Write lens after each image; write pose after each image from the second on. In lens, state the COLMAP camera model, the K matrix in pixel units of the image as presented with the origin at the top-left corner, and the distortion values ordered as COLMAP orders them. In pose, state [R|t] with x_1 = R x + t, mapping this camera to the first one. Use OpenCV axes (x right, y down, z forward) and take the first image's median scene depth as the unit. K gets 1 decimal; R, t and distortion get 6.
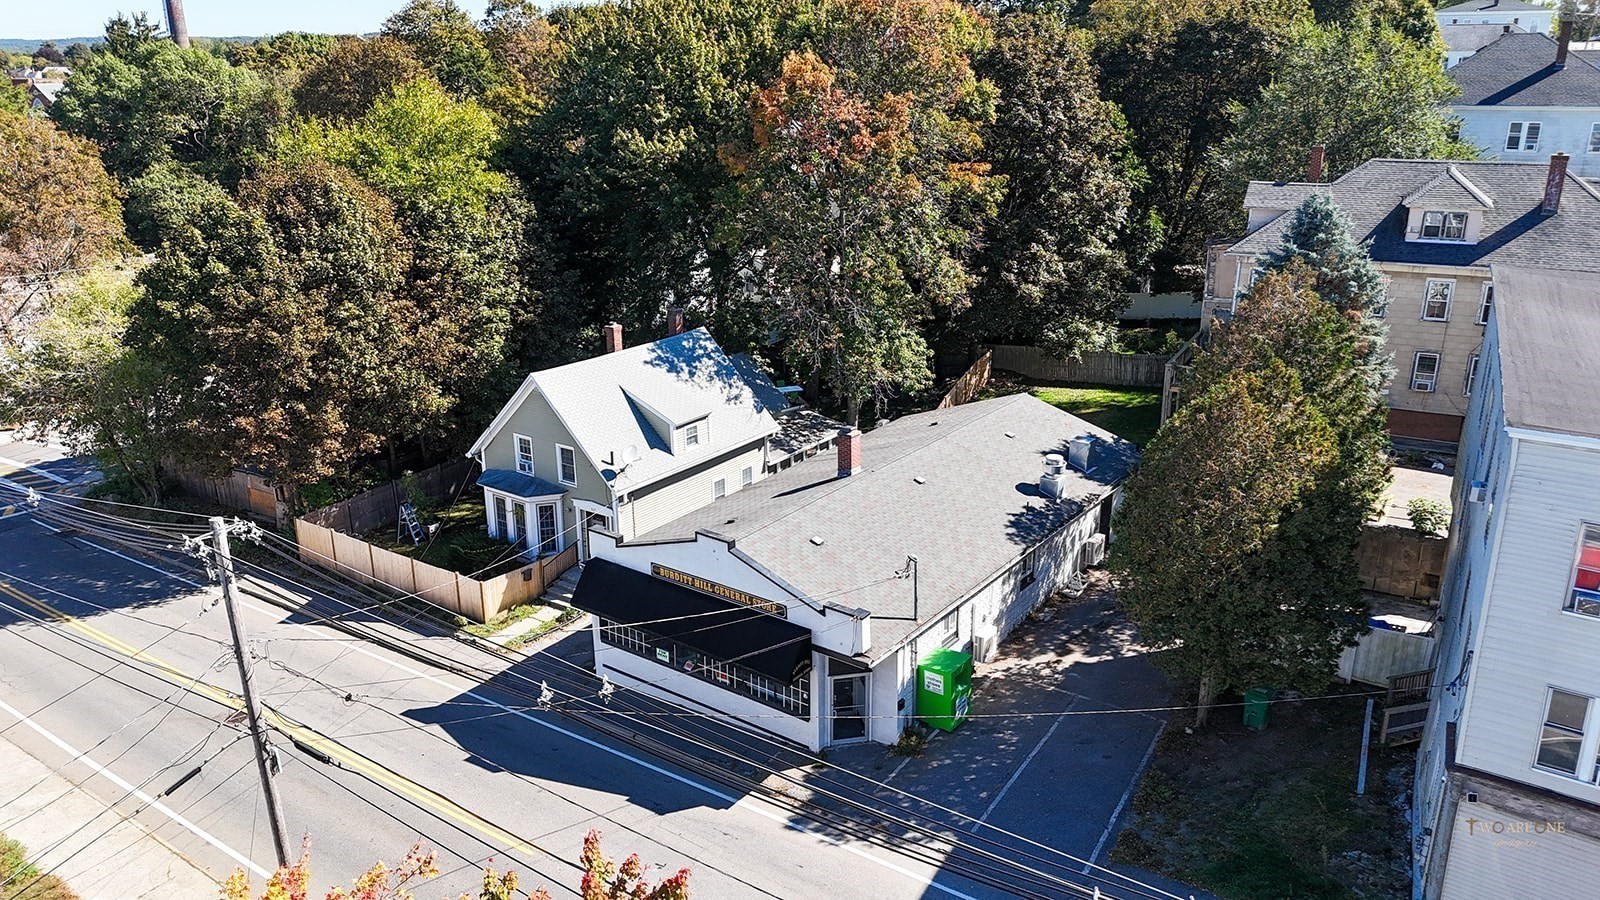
lens RADIAL K [[1175.7, 0, 806.0], [0, 1175.7, 439.8], [0, 0, 1]] dist [0.062207, -0.046268]
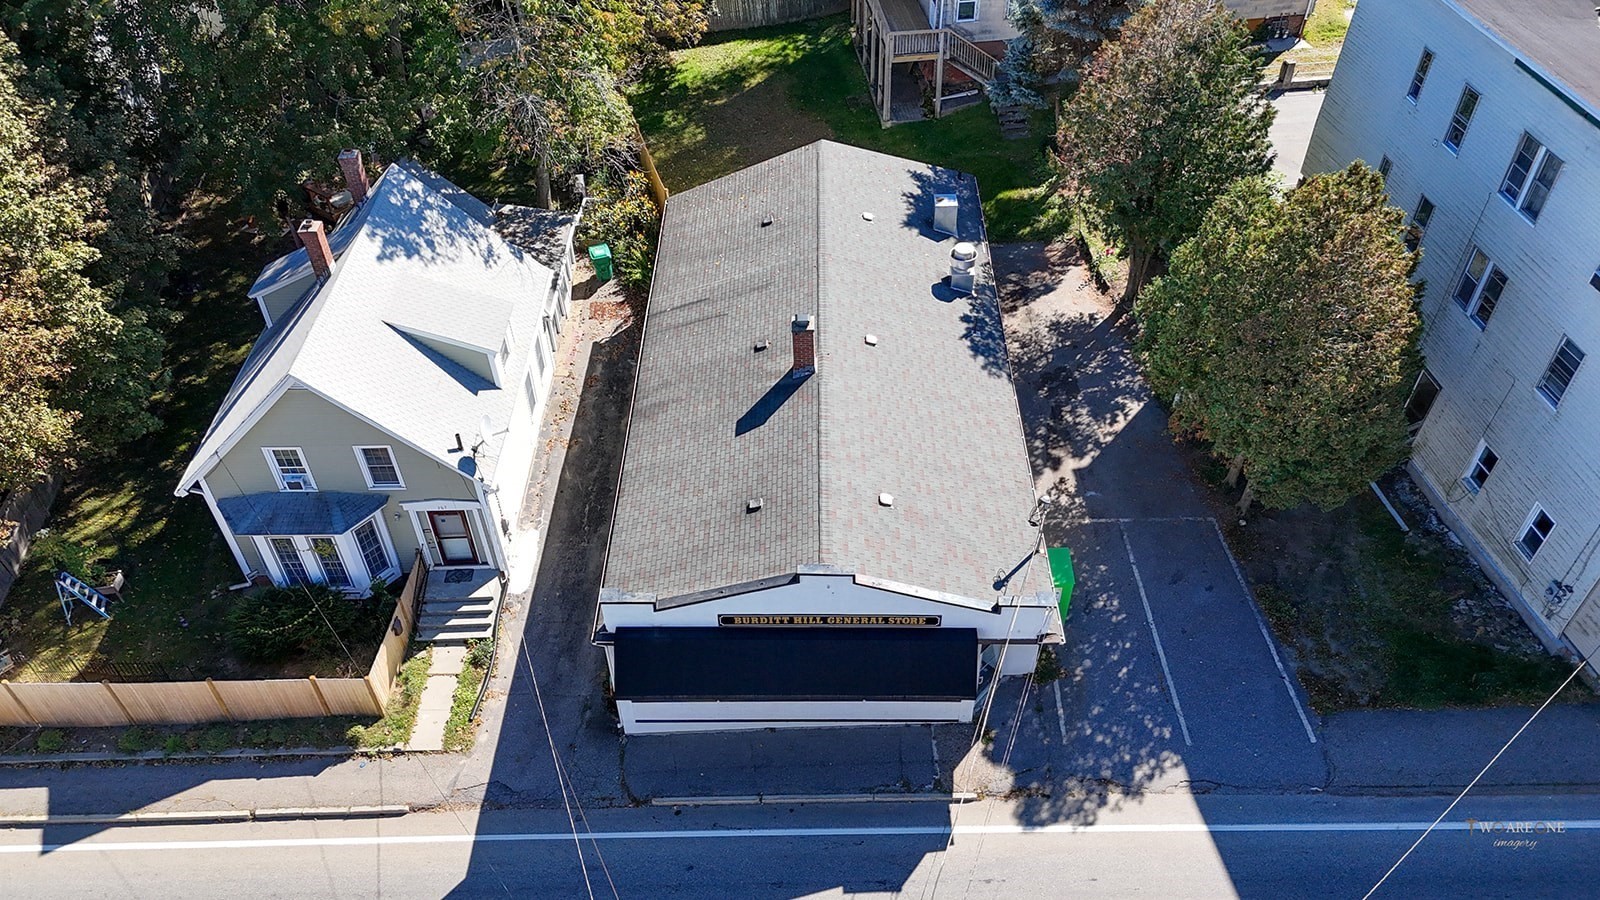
lens RADIAL K [[1175.7, 0, 799.8], [0, 1175.7, 447.6], [0, 0, 1]] dist [0.062207, -0.046268]
pose [[0.814064, -0.401805, 0.419347, -0.302682], [0.189412, 0.866249, 0.462316, -0.275471], [-0.549019, -0.296926, 0.781289, 0.340329]]
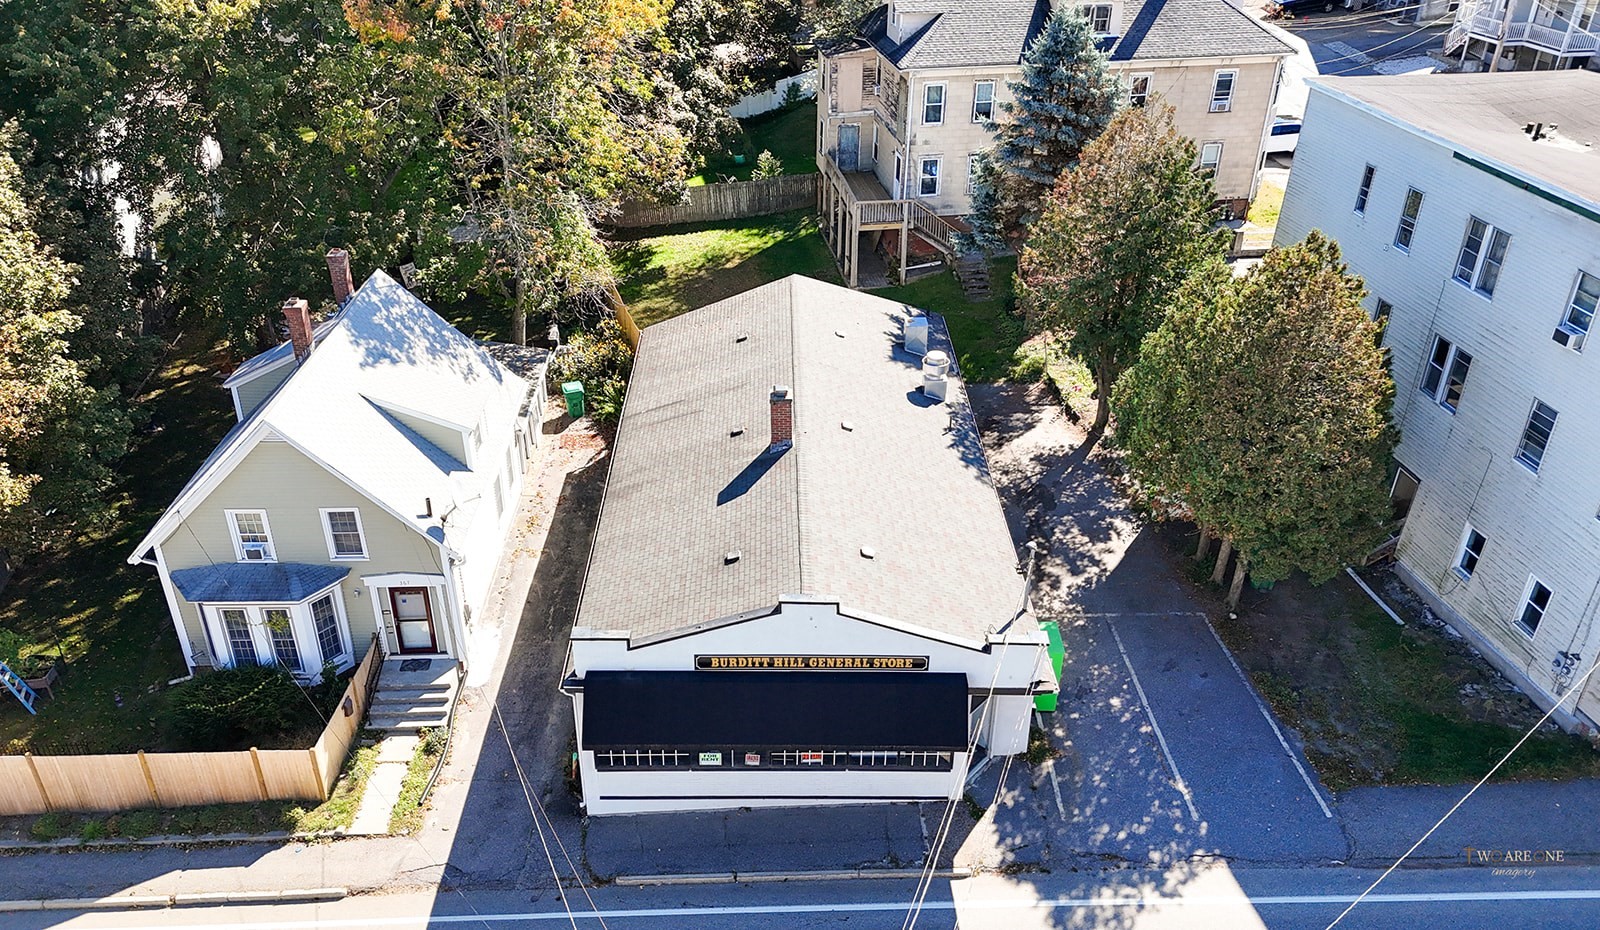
lens RADIAL K [[1207.7, 0, 775.4], [0, 1207.7, 466.4], [0, 0, 1]] dist [0.061686, -0.043821]
pose [[0.807993, -0.291714, 0.511908, -0.364098], [0.178359, 0.949166, 0.259367, -0.158044], [-0.561547, -0.118263, 0.818950, 0.314130]]
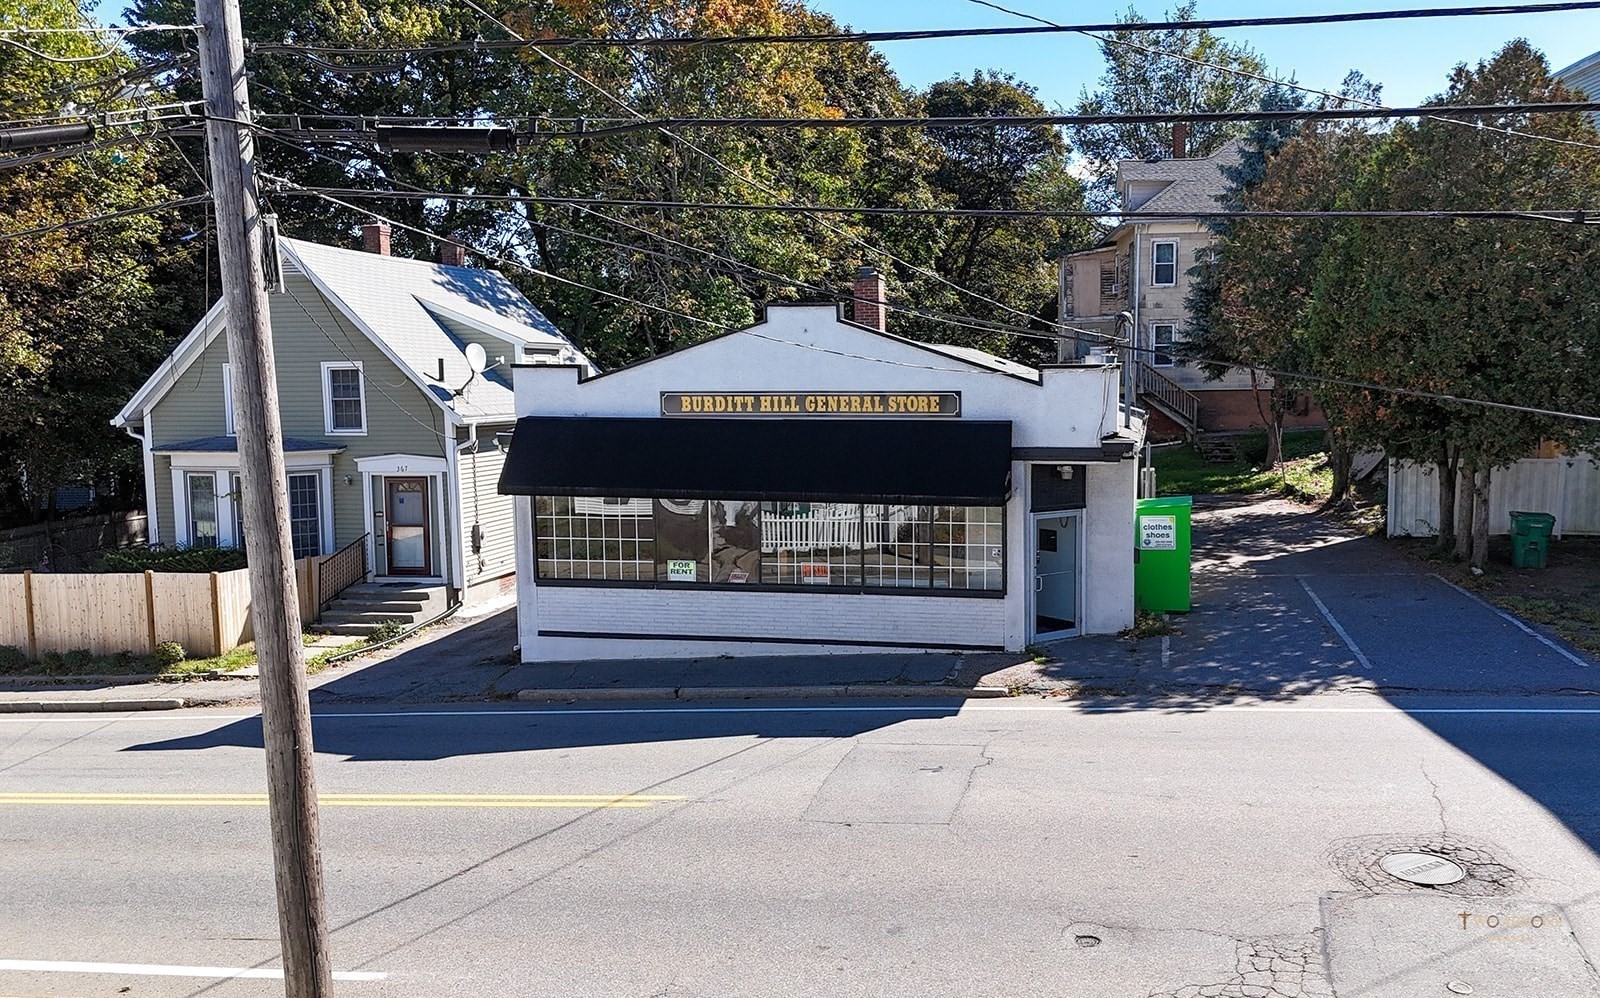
lens RADIAL K [[1334.9, 0, 906.1], [0, 1334.9, 503.6], [0, 0, 1]] dist [0.064249, -0.051147]
pose [[0.902382, -0.046518, 0.428420, -0.250982], [0.137672, 0.973178, -0.184313, 0.240454], [-0.408355, 0.225302, 0.884582, 0.333179]]
